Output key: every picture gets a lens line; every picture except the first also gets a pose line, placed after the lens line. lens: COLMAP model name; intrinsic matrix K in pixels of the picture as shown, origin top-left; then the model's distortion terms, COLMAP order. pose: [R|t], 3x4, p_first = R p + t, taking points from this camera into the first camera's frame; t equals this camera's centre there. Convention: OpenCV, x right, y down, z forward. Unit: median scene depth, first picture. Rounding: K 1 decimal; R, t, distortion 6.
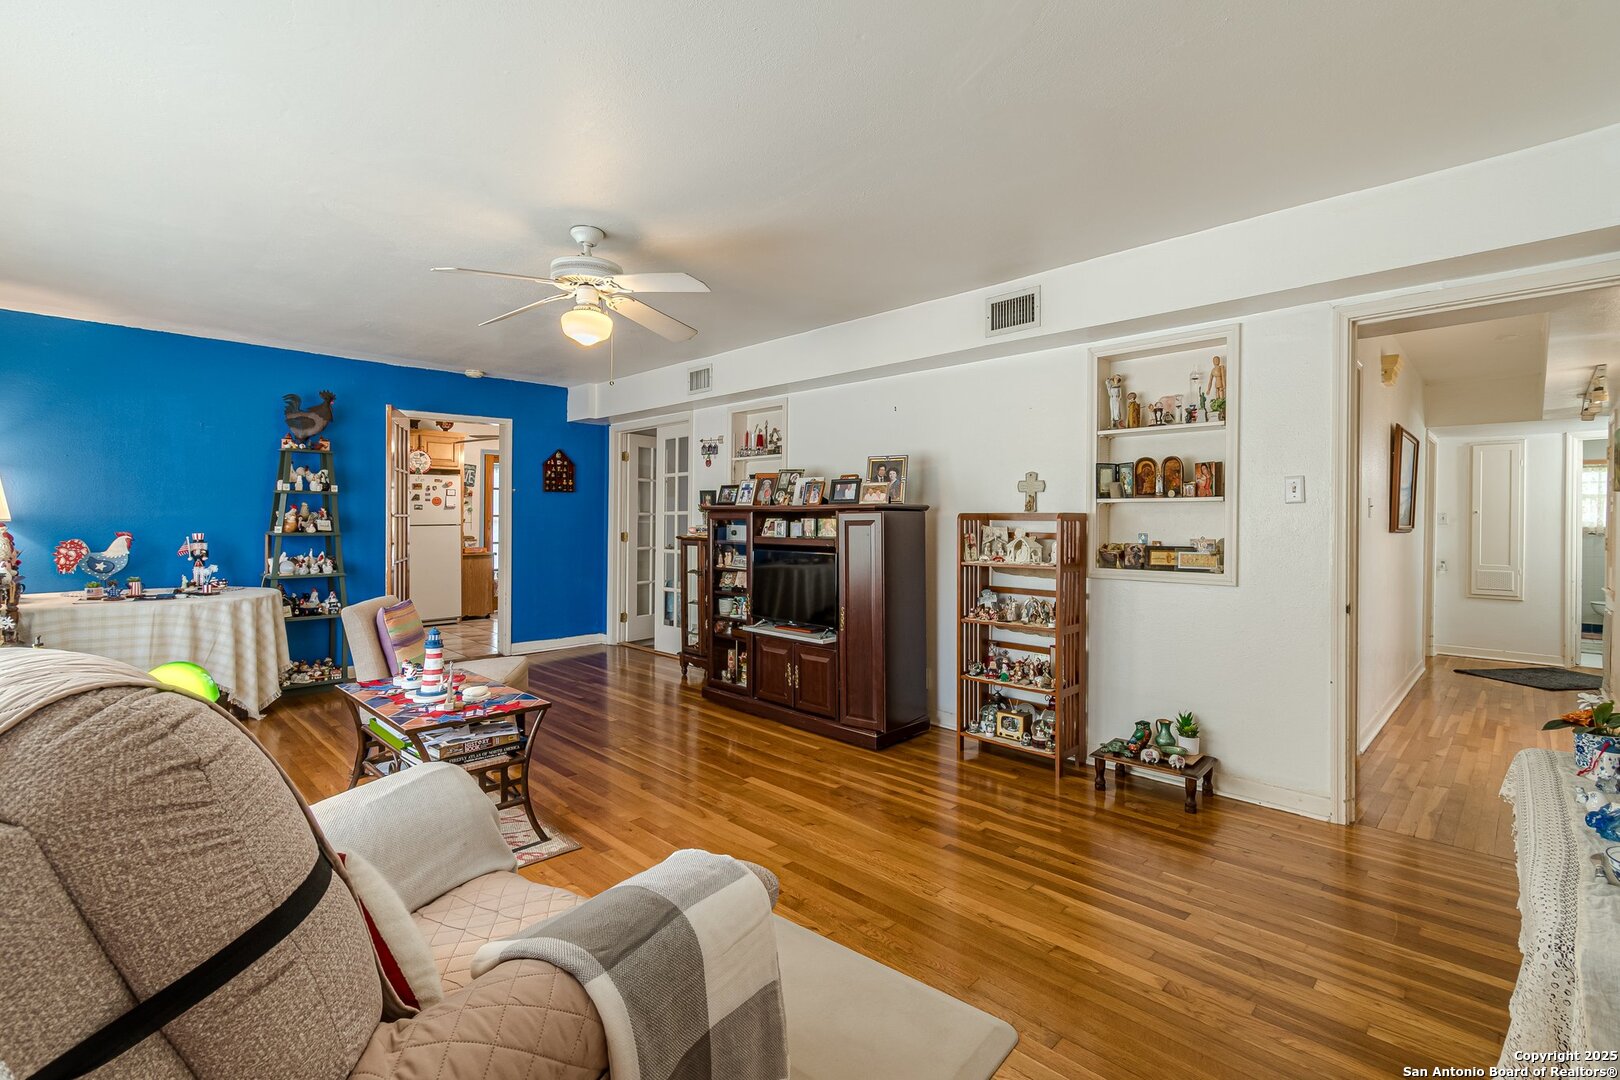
lens RADIAL K [[725.2, 0, 810.1], [0, 725.2, 520.3], [0, 0, 1]] dist [0.000441, -0.000627]
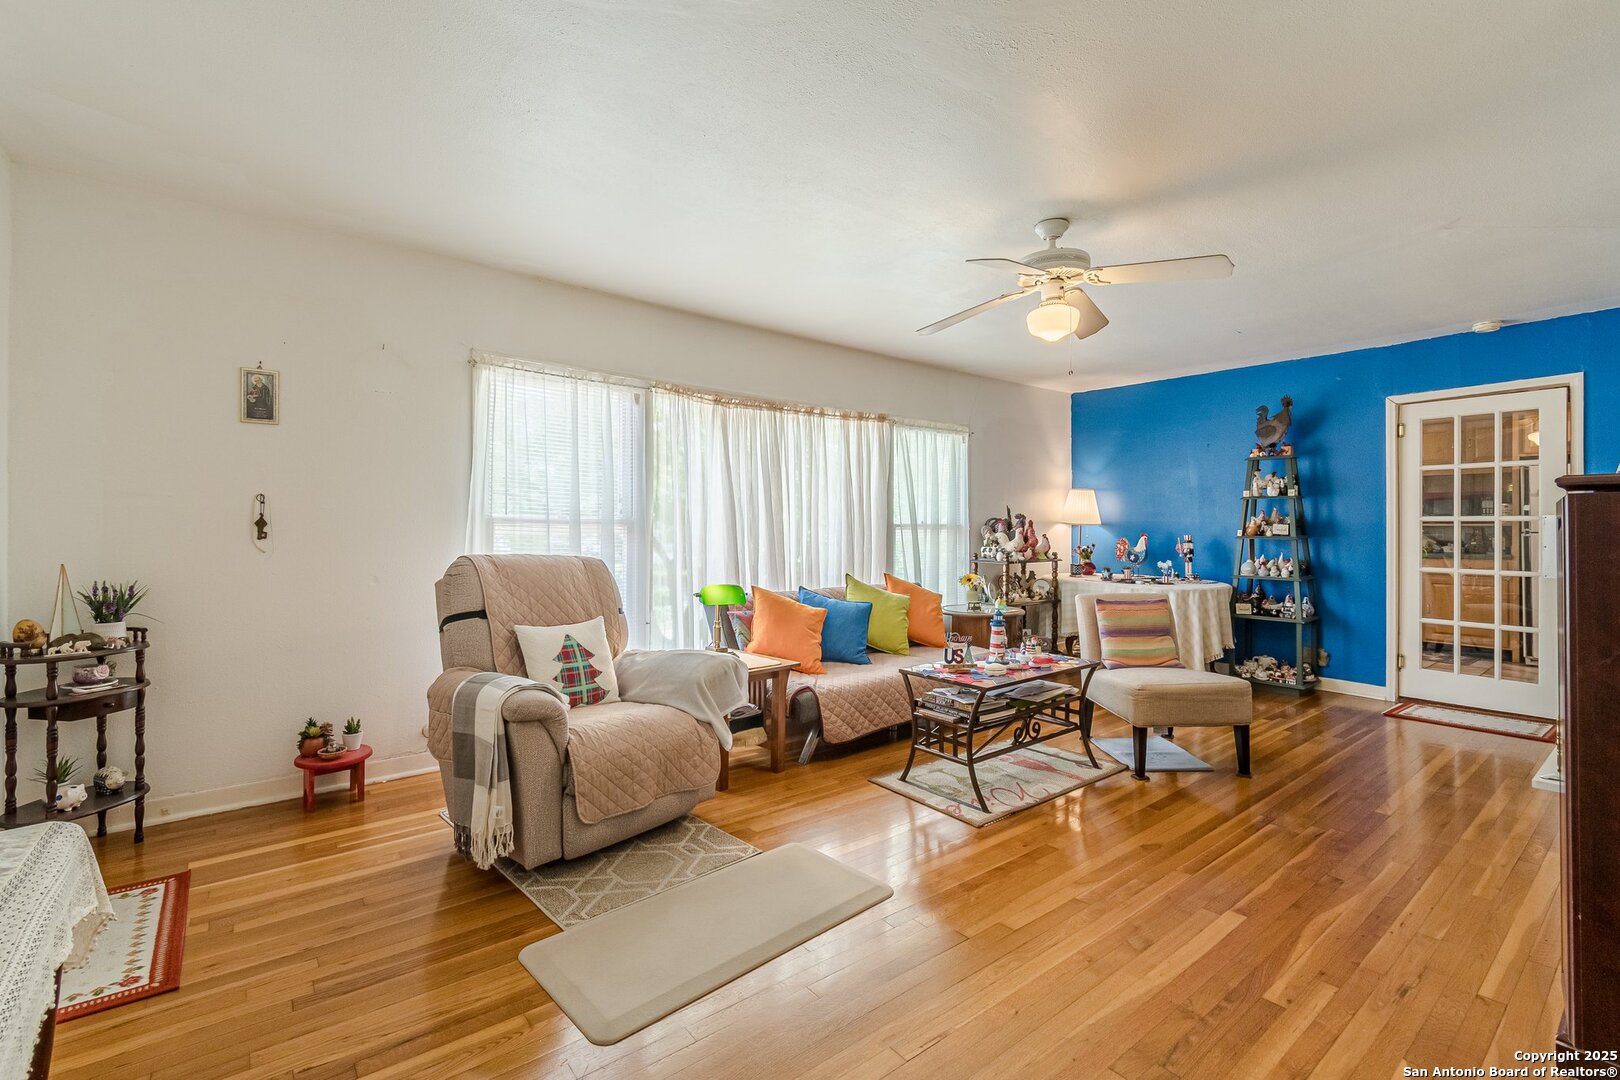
lens RADIAL K [[725.2, 0, 810.1], [0, 725.2, 520.3], [0, 0, 1]] dist [0.000441, -0.000627]
pose [[-0.112884, -0.008259, -0.993574, 0.472597], [-0.006409, 0.999951, -0.007583, 0.006940], [0.993587, 0.005512, -0.112932, 0.535039]]
